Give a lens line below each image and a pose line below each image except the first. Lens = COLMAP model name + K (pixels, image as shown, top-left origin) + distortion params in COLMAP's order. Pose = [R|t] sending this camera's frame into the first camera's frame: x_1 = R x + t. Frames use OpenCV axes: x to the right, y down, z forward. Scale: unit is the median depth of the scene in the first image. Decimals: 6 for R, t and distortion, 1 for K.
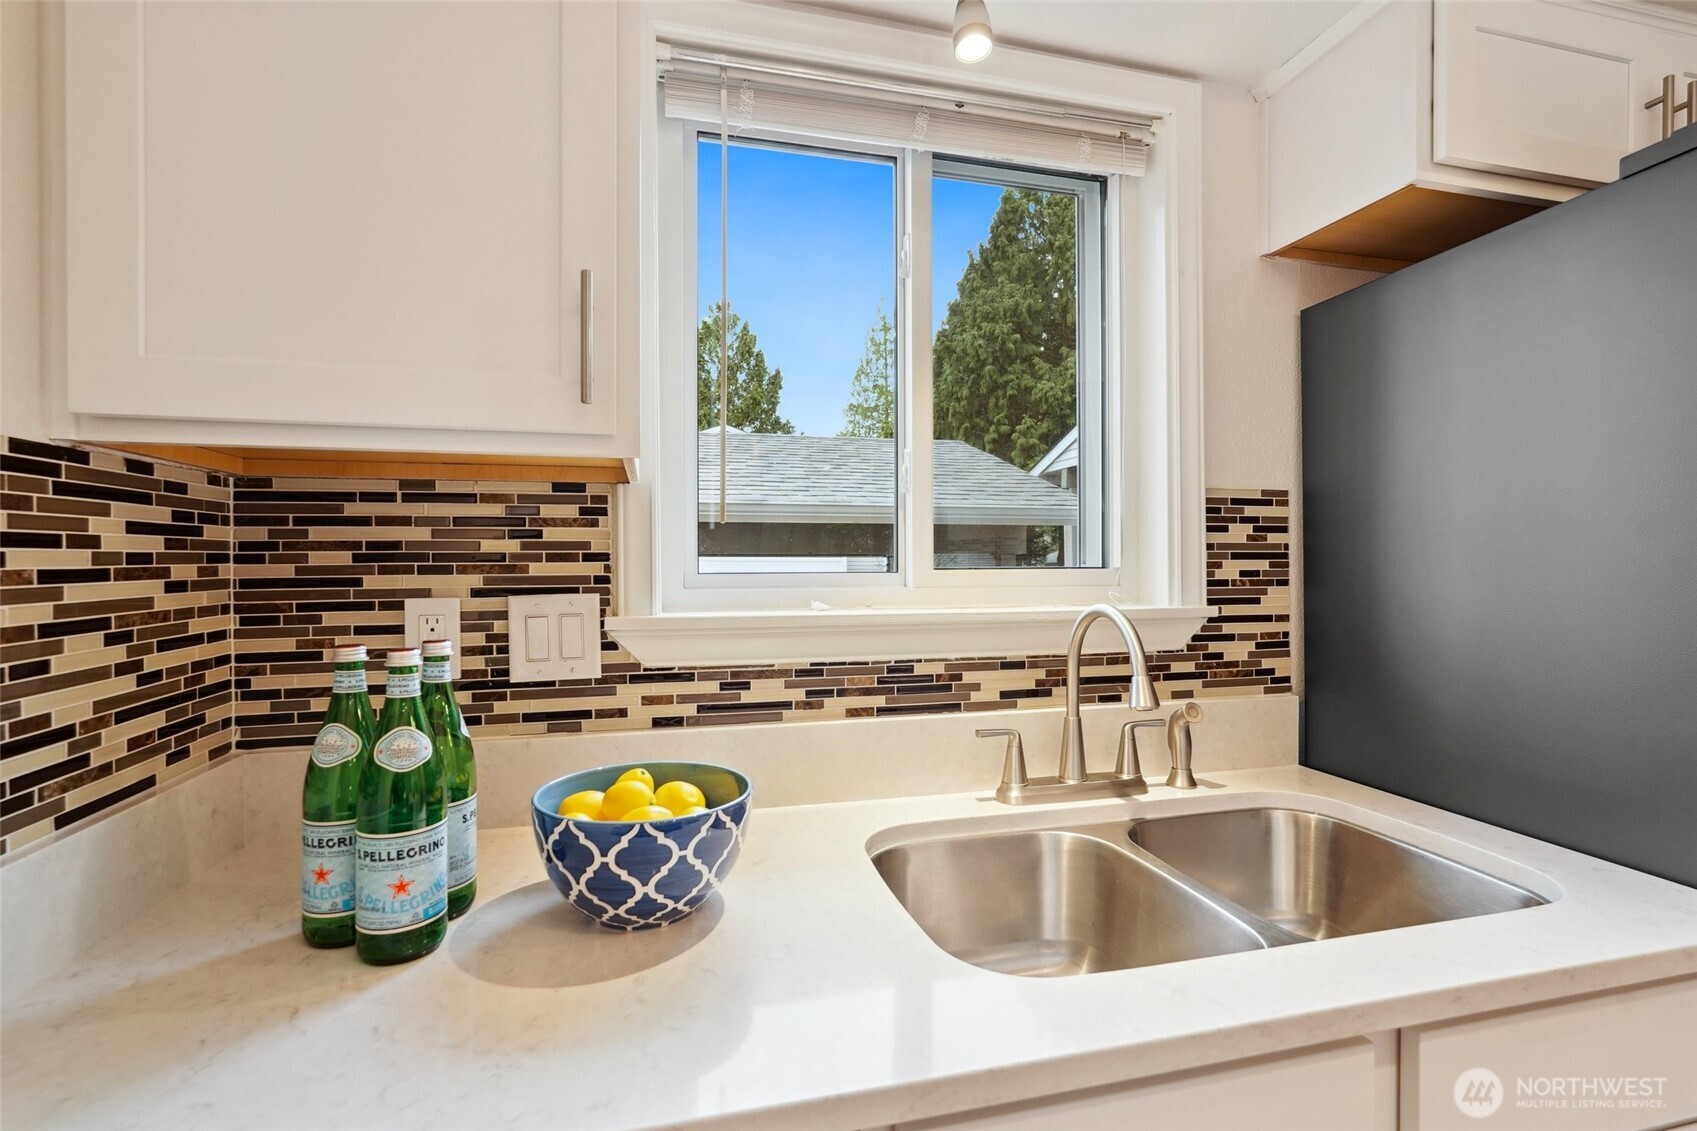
lens RADIAL K [[756.7, 0, 844.2], [0, 756.7, 554.7], [0, 0, 1]] dist [-0.000622, -0.000059]
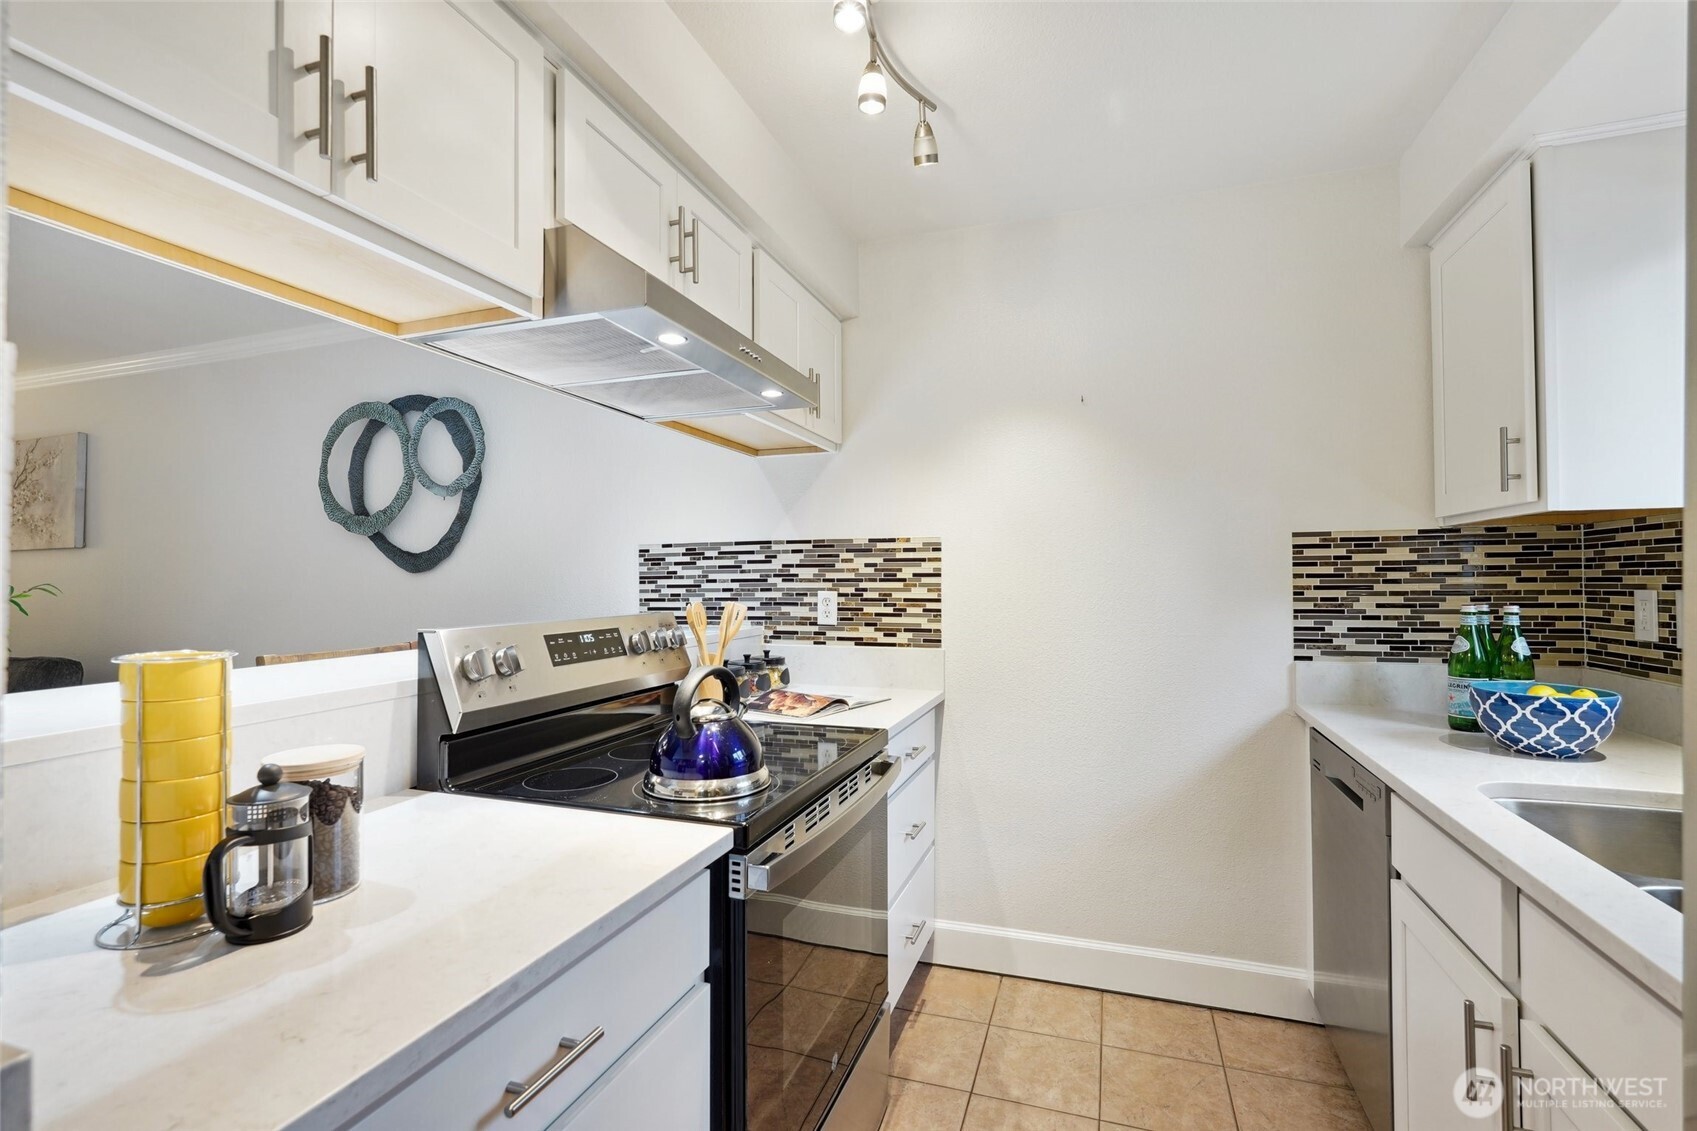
lens RADIAL K [[756.7, 0, 844.2], [0, 756.7, 554.7], [0, 0, 1]] dist [-0.000622, -0.000059]
pose [[-0.536084, -0.018728, -0.843957, 3.563582], [0.016112, 0.999345, -0.032410, 0.014054], [0.844011, -0.030972, -0.535431, 0.863862]]
